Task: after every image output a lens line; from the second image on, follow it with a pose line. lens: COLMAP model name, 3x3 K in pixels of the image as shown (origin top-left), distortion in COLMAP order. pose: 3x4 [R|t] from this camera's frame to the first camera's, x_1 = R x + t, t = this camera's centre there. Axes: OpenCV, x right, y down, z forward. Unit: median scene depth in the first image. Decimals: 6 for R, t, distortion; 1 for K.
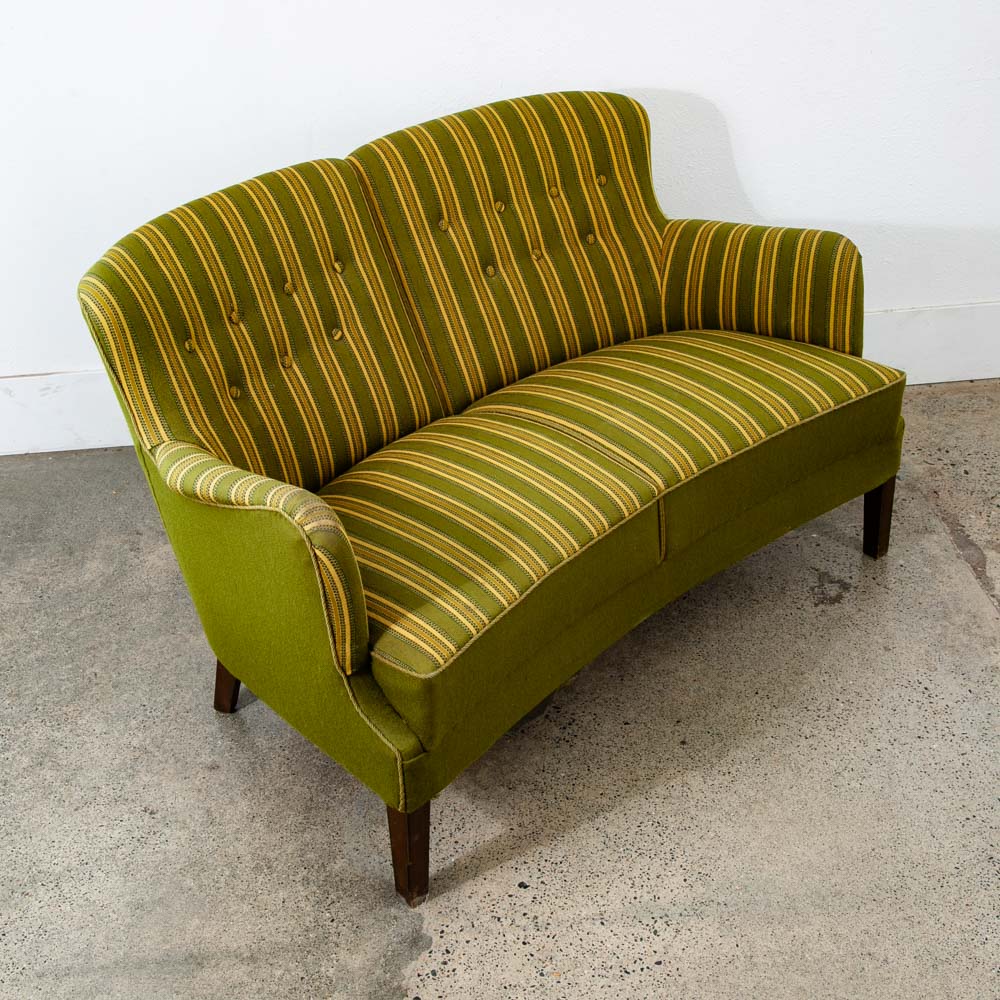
lens RADIAL K [[1440.2, 0, 472.7], [0, 1440.2, 459.2], [0, 0, 1]] dist [-0.057305, 0.000000]
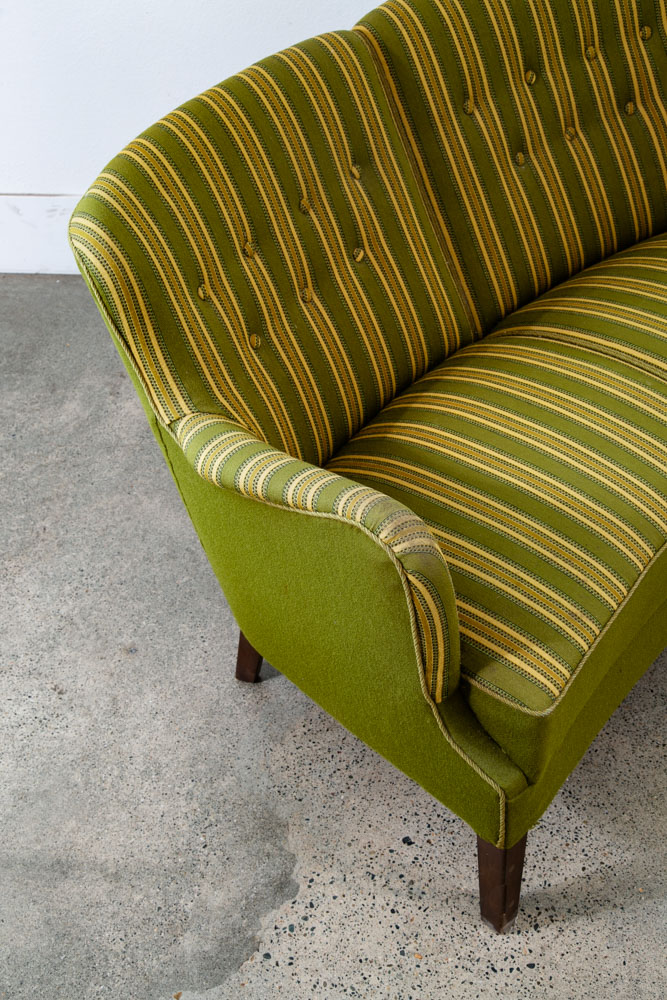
lens RADIAL K [[1304.1, 0, 316.3], [0, 1304.1, 506.0], [0, 0, 1]] dist [0.095072, 0.000000]
pose [[0.999181, -0.036390, -0.017672, -0.110832], [0.039109, 0.980622, 0.191965, -0.090500], [0.010344, -0.192499, 0.981243, 0.210416]]
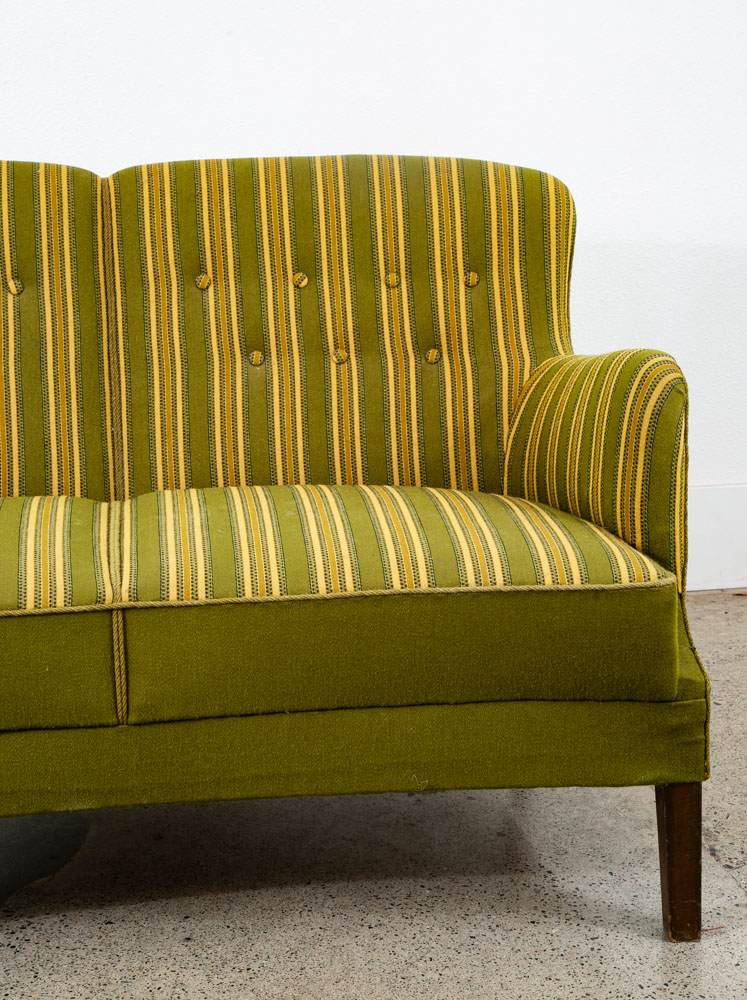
lens RADIAL K [[1762.9, 0, 366.0], [0, 1762.9, 496.2], [0, 0, 1]] dist [0.210139, 0.000000]
pose [[0.808492, 0.175579, -0.561705, 0.618490], [-0.319572, 0.932458, -0.168508, 0.072332], [0.494180, 0.315743, 0.809996, 0.355872]]
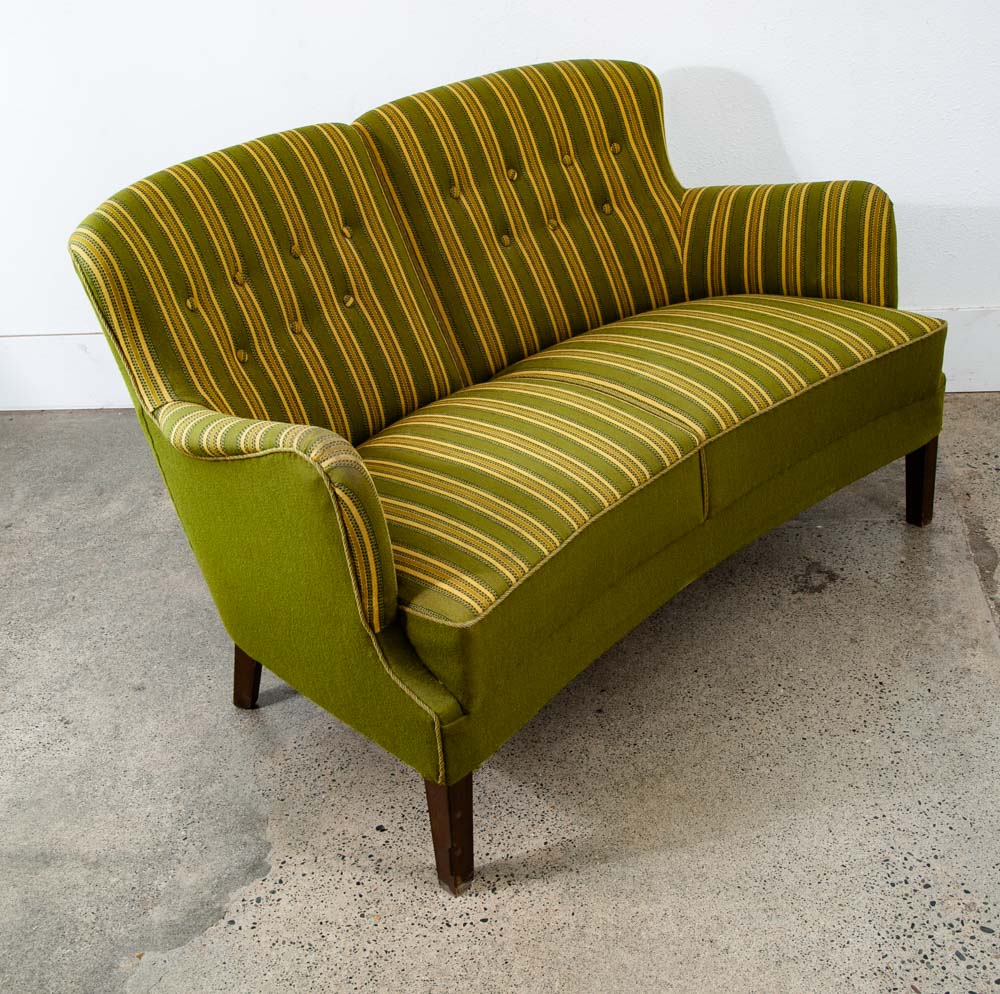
lens RADIAL K [[1354.7, 0, 484.0], [0, 1354.7, 494.7], [0, 0, 1]] dist [-0.052966, 0.000000]
pose [[0.999014, -0.044055, 0.005435, -0.015723], [0.044228, 0.998325, -0.037290, 0.077478], [-0.003783, 0.037493, 0.999290, 0.114117]]
